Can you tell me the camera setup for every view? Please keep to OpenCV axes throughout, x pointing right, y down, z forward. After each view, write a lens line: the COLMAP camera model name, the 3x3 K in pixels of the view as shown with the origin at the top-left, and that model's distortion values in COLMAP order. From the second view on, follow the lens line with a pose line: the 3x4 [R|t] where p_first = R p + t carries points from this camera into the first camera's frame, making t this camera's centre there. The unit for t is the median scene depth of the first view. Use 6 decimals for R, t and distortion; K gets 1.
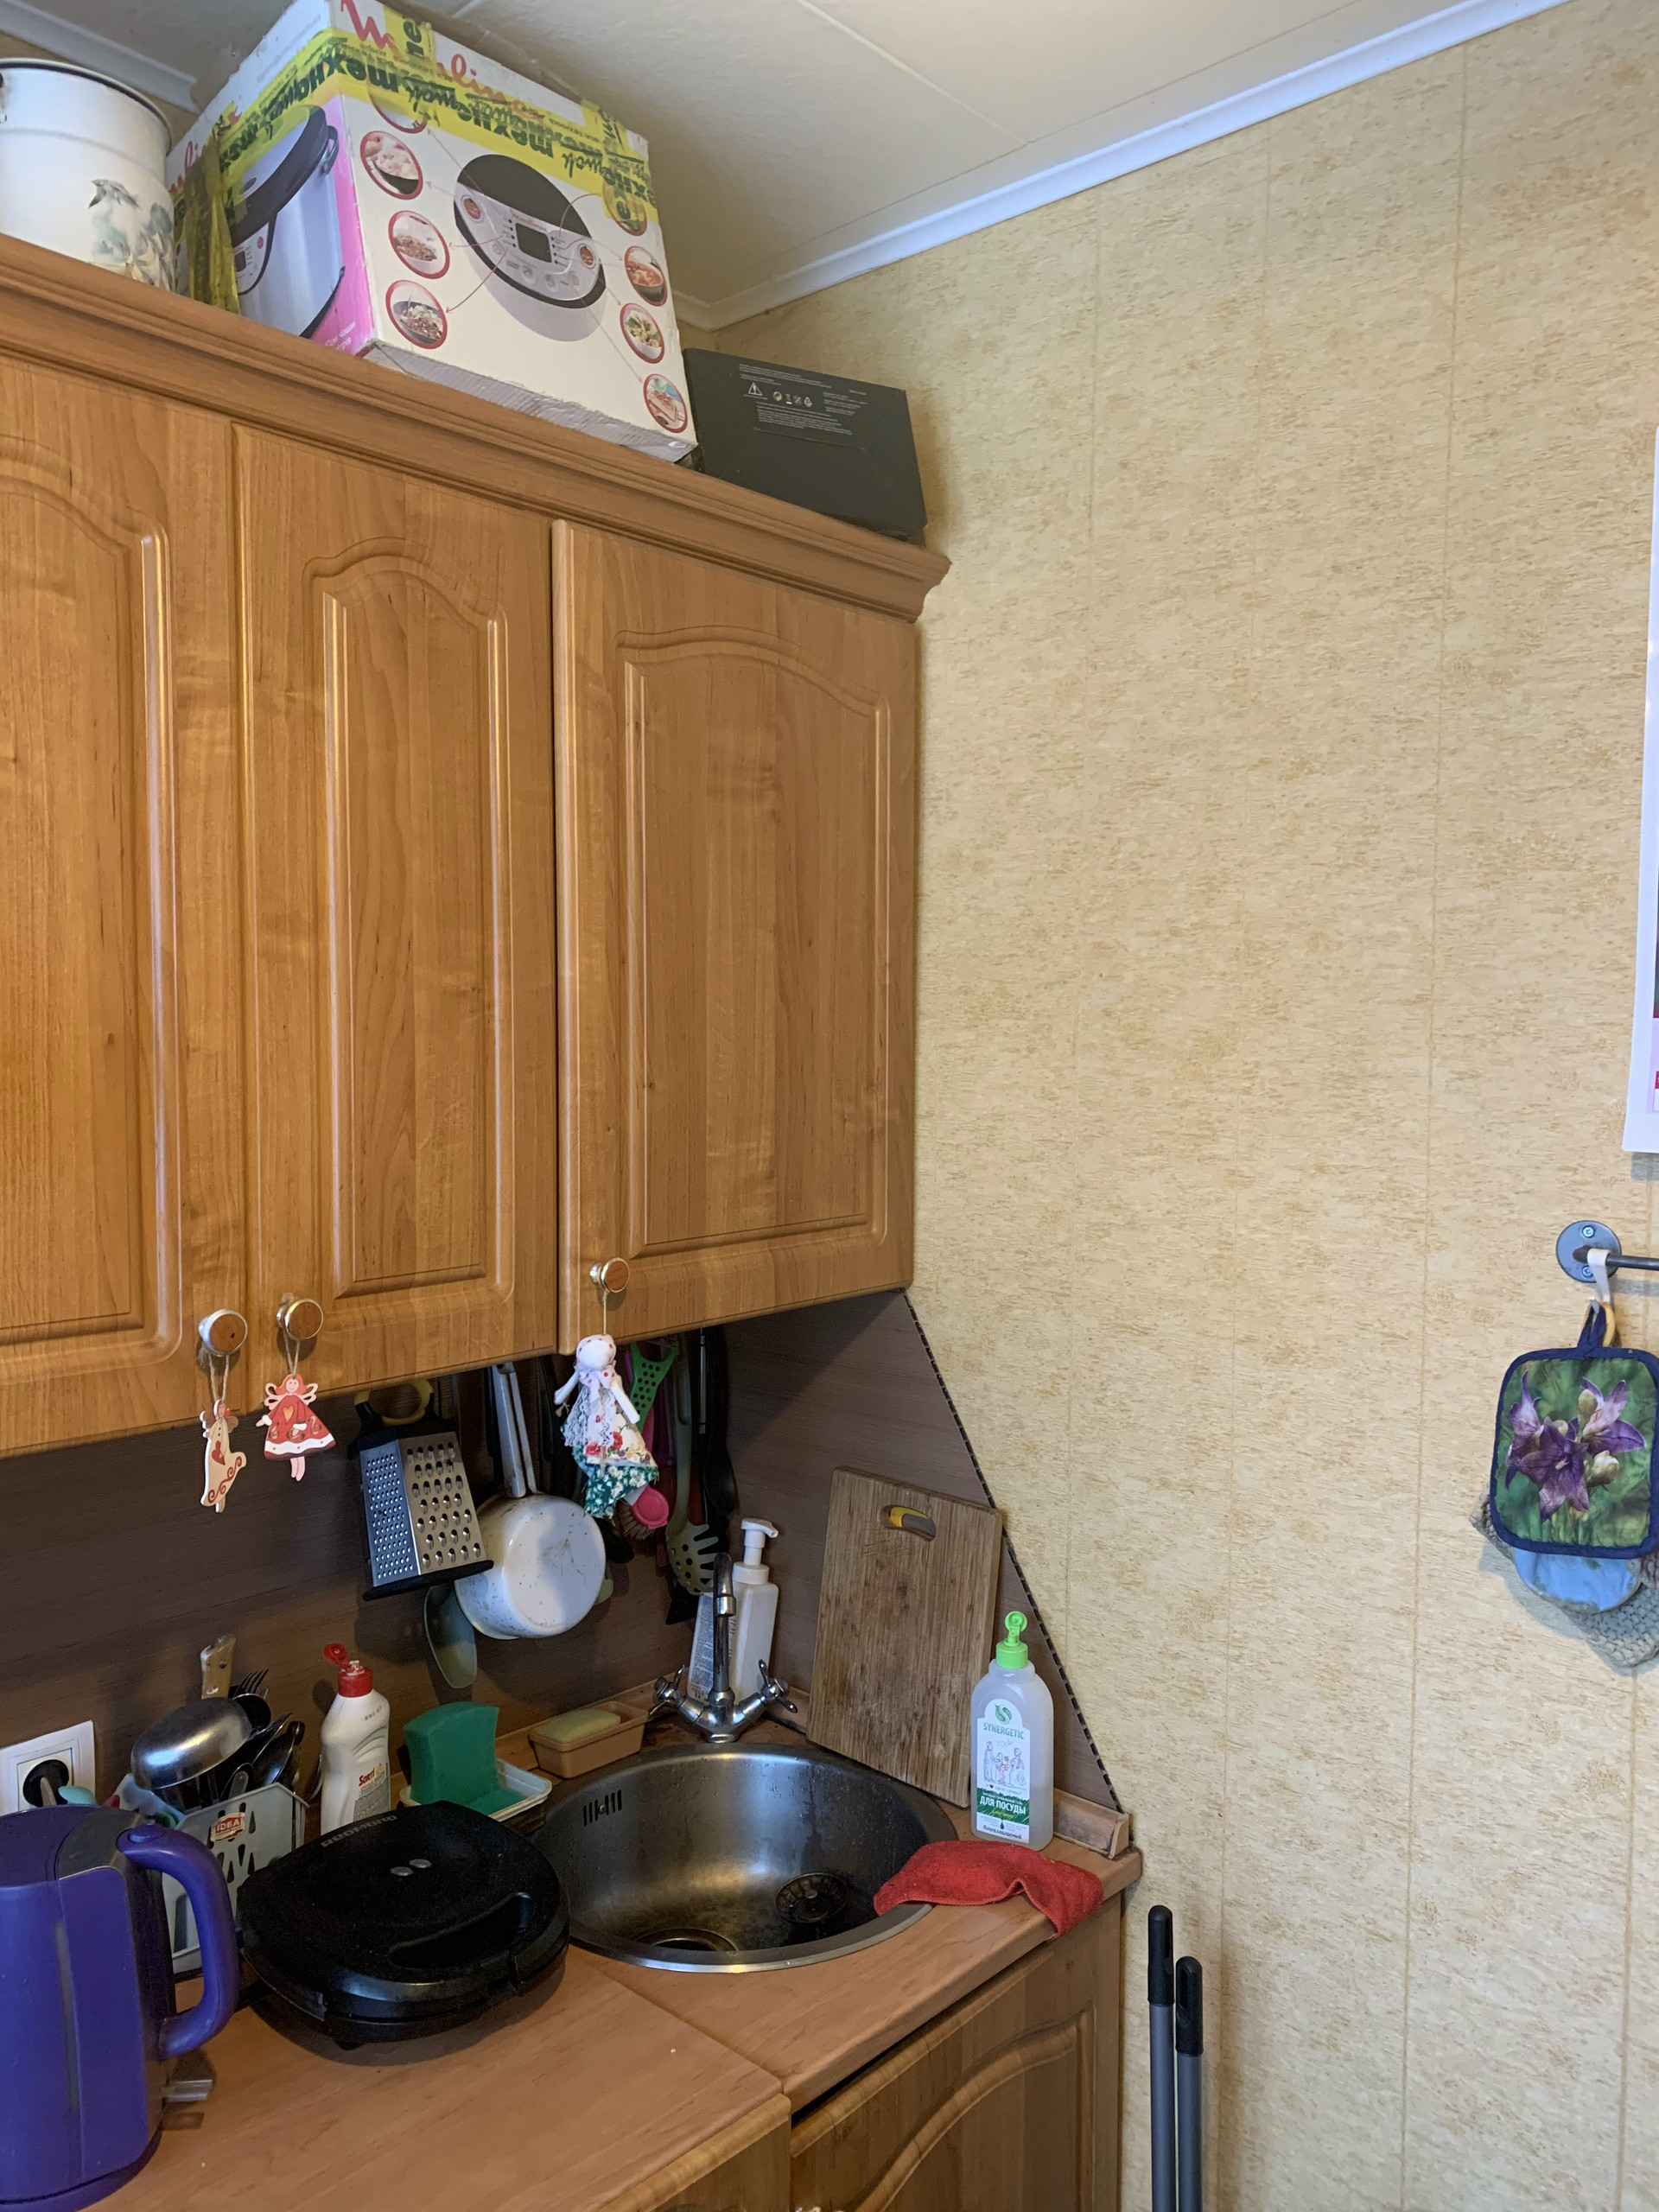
lens RADIAL K [[1693.9, 0, 830.4], [0, 1693.9, 1109.8], [0, 0, 1]] dist [0.025927, -0.025532]
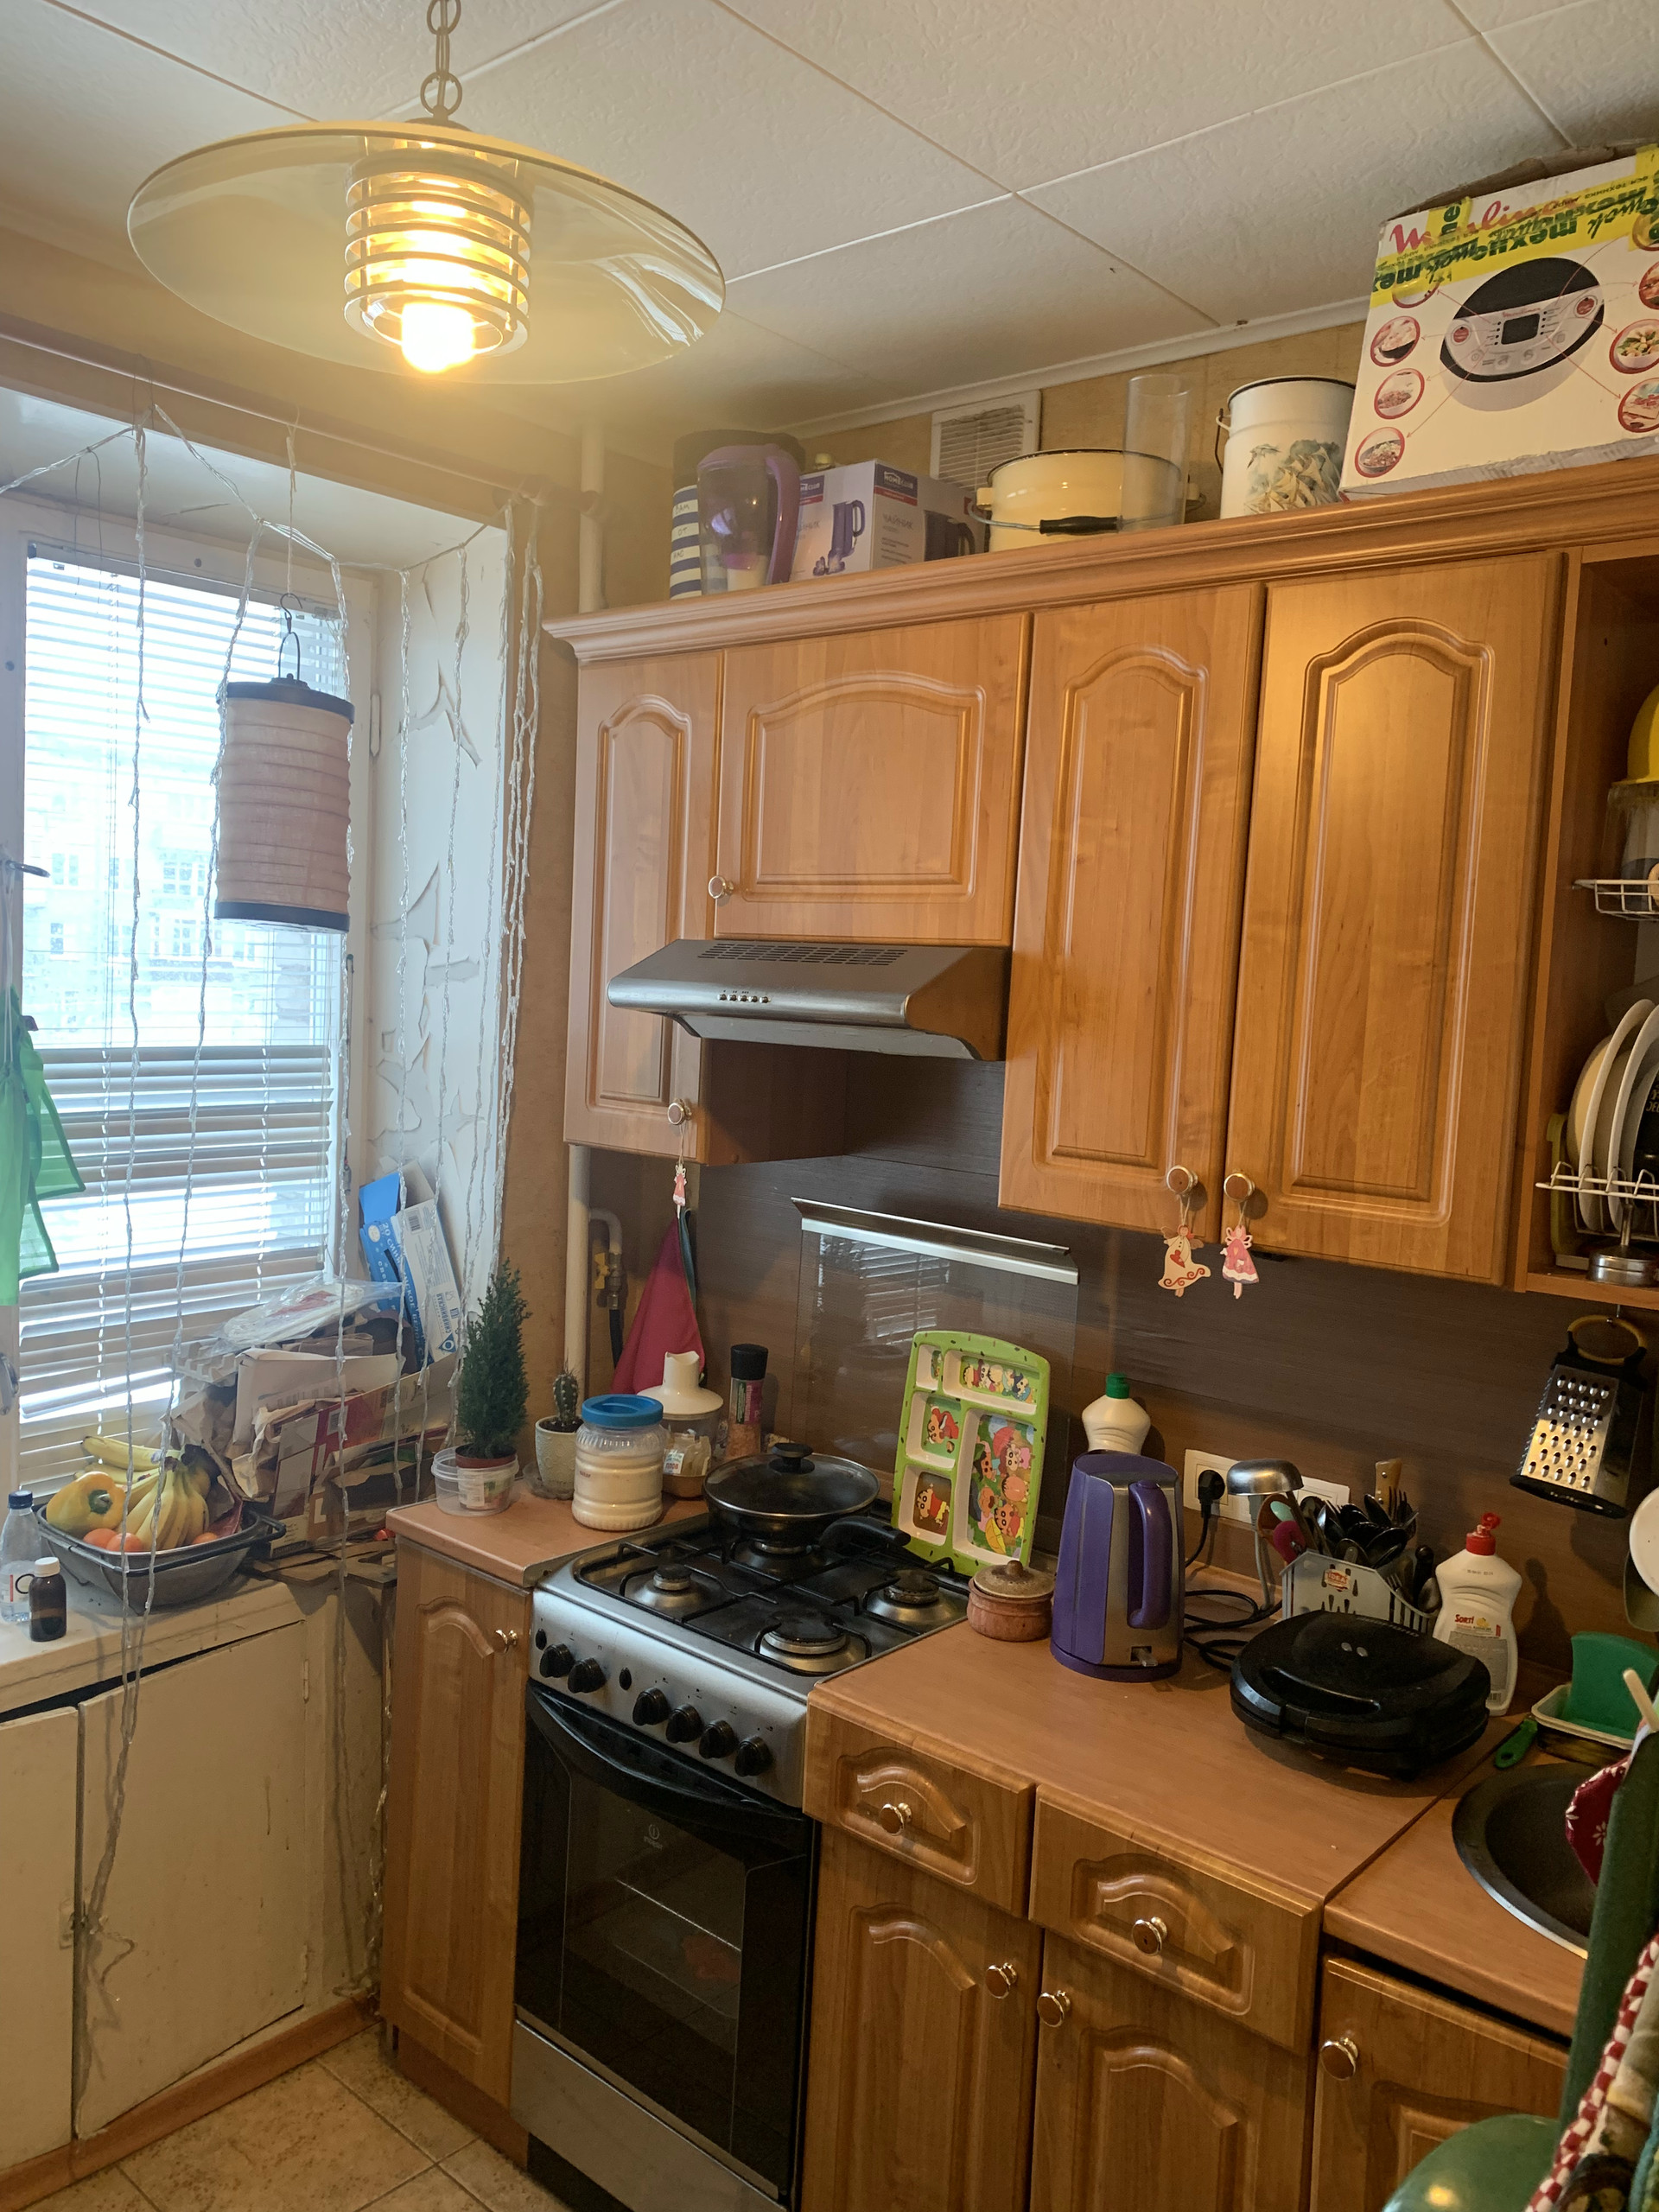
lens RADIAL K [[1693.9, 0, 829.1], [0, 1693.9, 1102.5], [0, 0, 1]] dist [0.025927, -0.025532]
pose [[0.020971, 0.074048, -0.997034, 1.065087], [-0.101482, 0.992260, 0.071559, -0.016599], [0.994616, 0.099681, 0.028324, 0.566889]]
